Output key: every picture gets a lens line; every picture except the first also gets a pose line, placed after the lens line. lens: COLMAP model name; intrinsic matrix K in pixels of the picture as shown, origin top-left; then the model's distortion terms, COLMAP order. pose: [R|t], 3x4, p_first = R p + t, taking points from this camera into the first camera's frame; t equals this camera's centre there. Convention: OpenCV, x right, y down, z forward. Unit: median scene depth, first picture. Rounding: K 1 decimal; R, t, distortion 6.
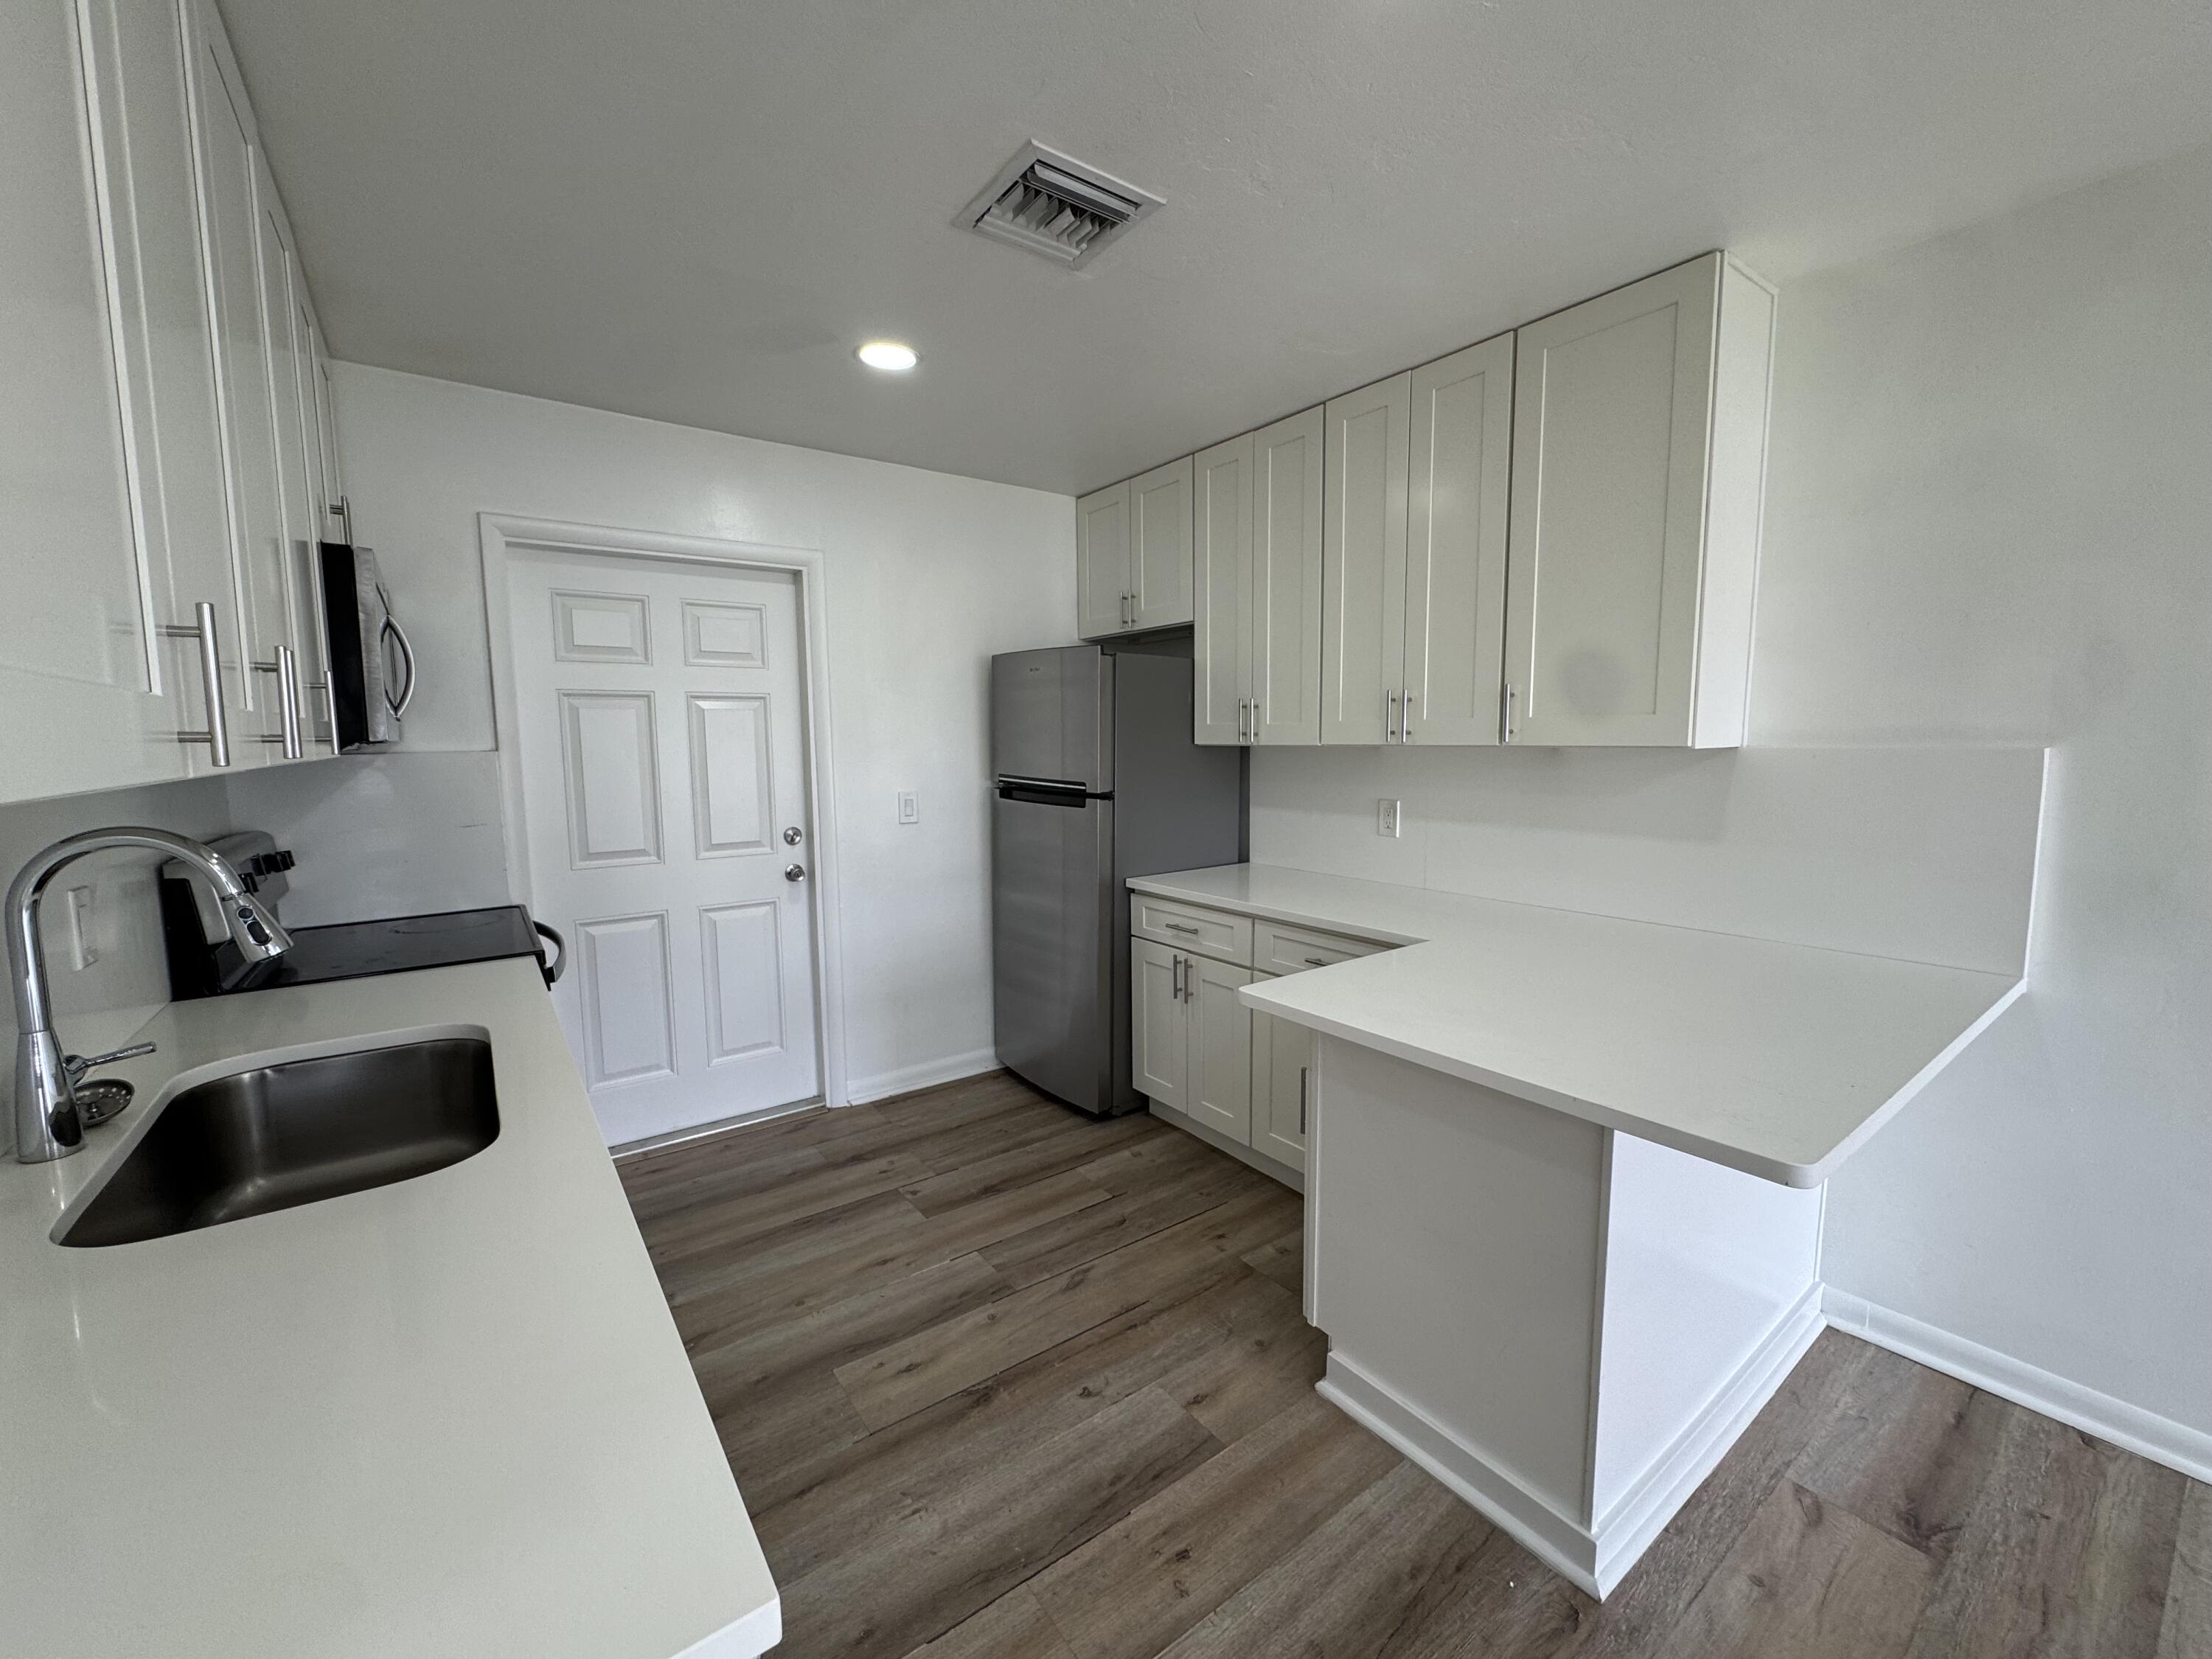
lens RADIAL K [[885.7, 0, 1101.2], [0, 885.7, 828.8], [0, 0, 1]] dist [-0.006178, 0.000512]
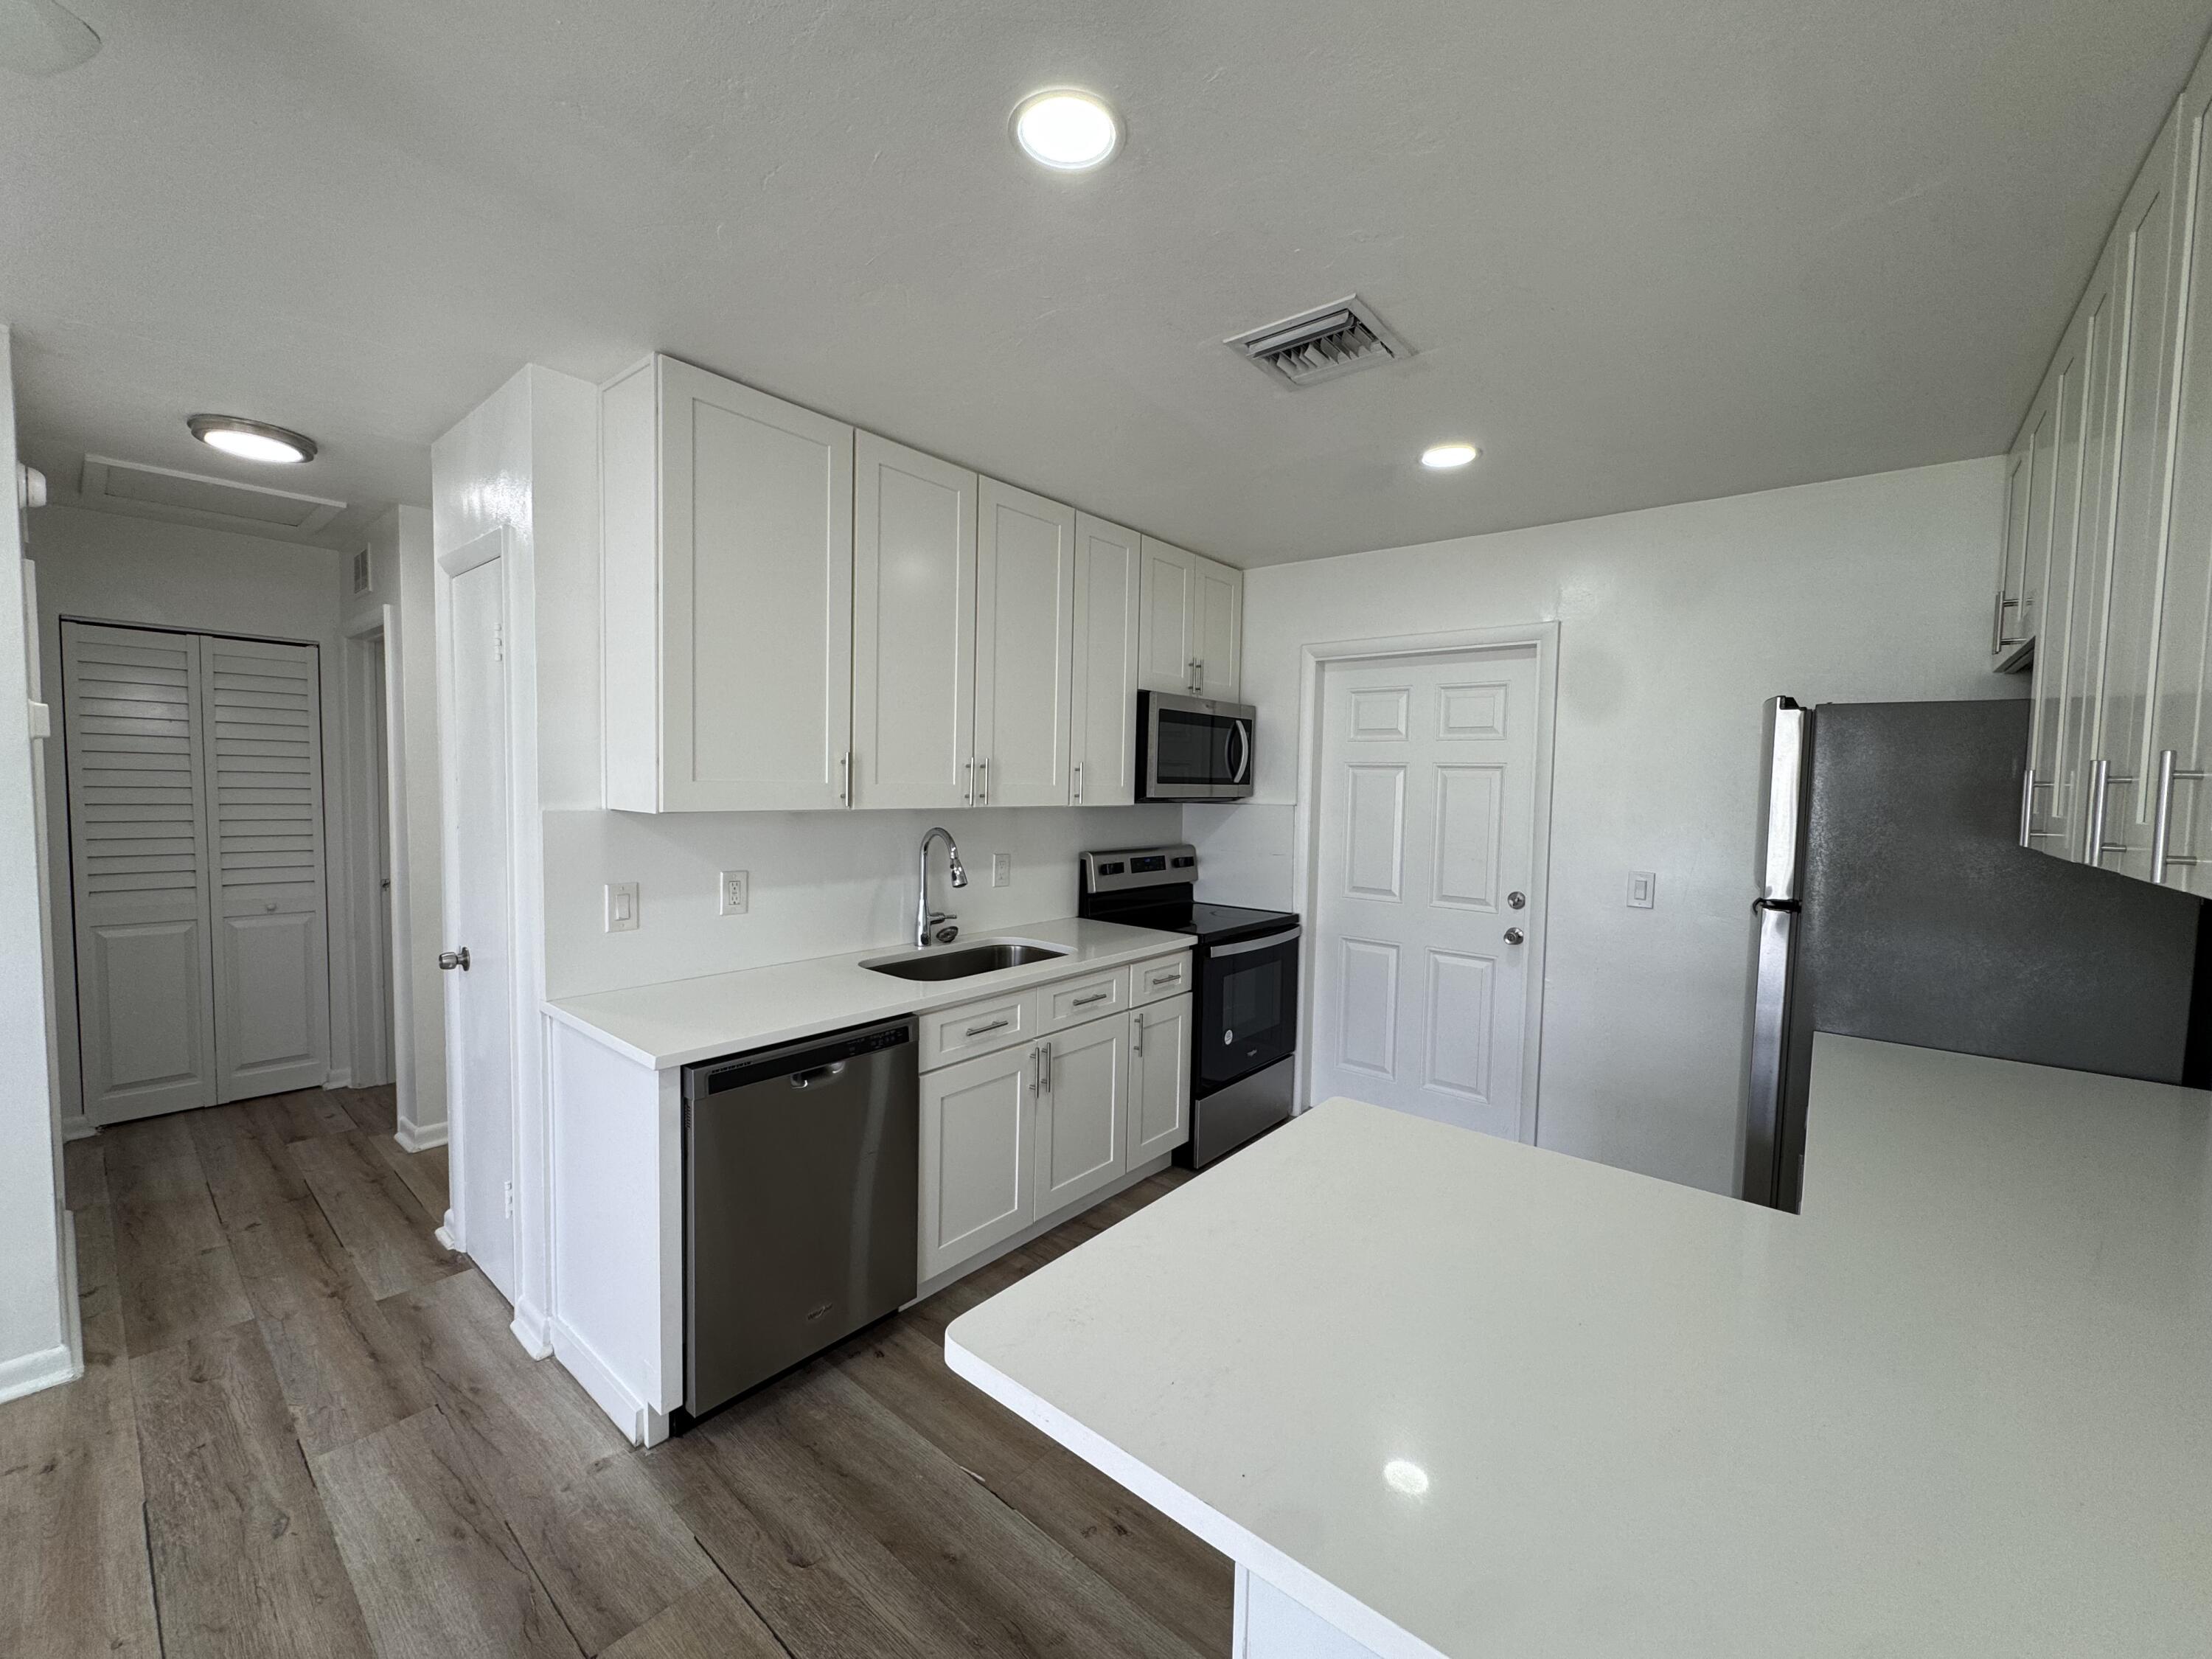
lens RADIAL K [[885.7, 0, 1109.5], [0, 885.7, 826.2], [0, 0, 1]] dist [-0.006178, 0.000512]
pose [[0.245014, 0.063930, -0.967409, 0.989894], [-0.123592, 0.991742, 0.034236, -0.101732], [0.961610, 0.111176, 0.250892, 0.521641]]
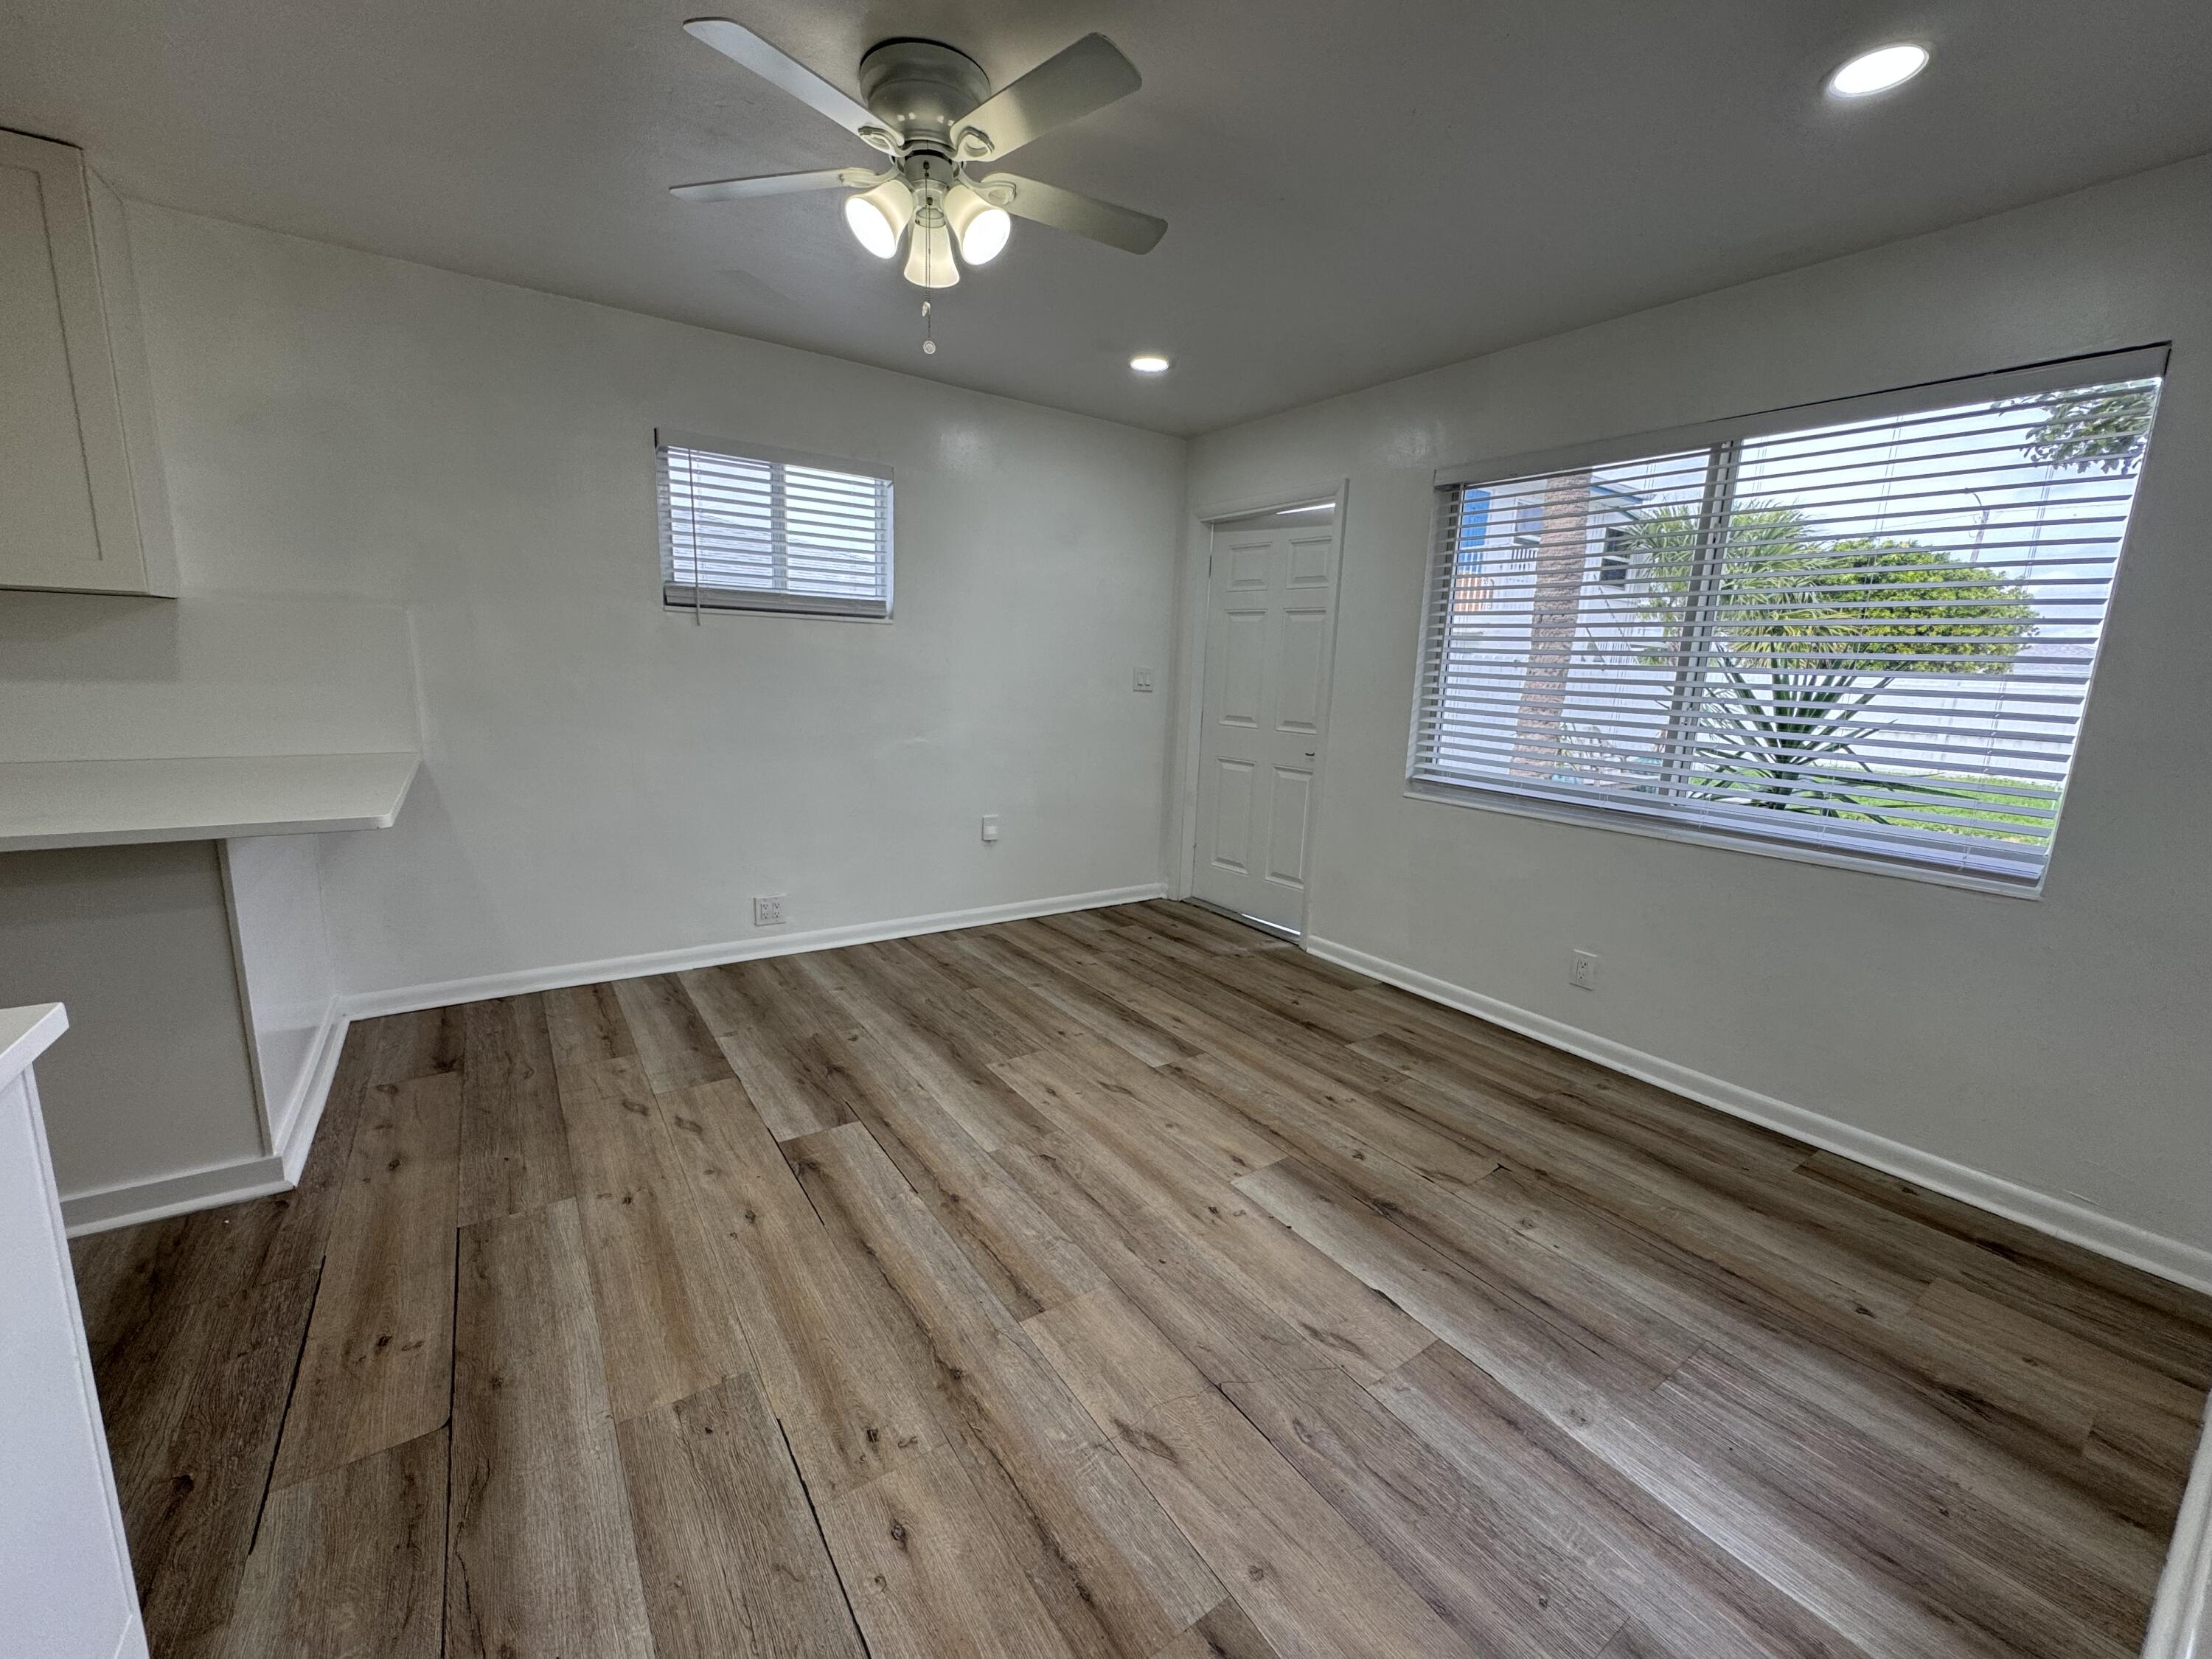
lens RADIAL K [[885.7, 0, 1103.2], [0, 885.7, 834.2], [0, 0, 1]] dist [-0.006178, 0.000512]
pose [[0.023643, -0.182506, 0.982920, -0.583645], [0.067325, 0.981254, 0.180577, 0.112687], [-0.997451, 0.061906, 0.035487, -0.333055]]
